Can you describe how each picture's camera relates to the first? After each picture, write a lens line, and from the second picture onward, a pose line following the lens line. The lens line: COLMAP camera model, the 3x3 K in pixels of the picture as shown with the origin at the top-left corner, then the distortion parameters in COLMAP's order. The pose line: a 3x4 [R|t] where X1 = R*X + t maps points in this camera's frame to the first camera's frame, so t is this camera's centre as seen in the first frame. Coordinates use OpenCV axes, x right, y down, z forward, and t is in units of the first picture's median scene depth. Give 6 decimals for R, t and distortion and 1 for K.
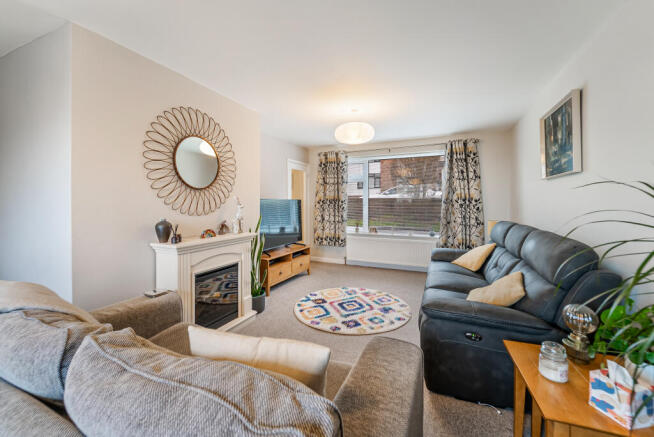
lens RADIAL K [[274.3, 0, 327.6], [0, 274.3, 204.9], [0, 0, 1]] dist [-0.023273, -0.000031]
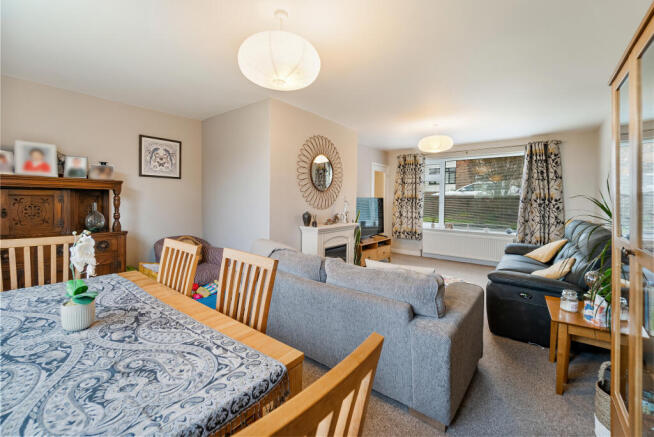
lens RADIAL K [[274.3, 0, 327.6], [0, 274.3, 204.9], [0, 0, 1]] dist [-0.023273, -0.000031]
pose [[0.969335, 0.015447, -0.245256, -0.043336], [-0.012056, 0.999810, 0.015324, -0.003666], [0.245446, -0.011897, 0.969337, -0.198950]]
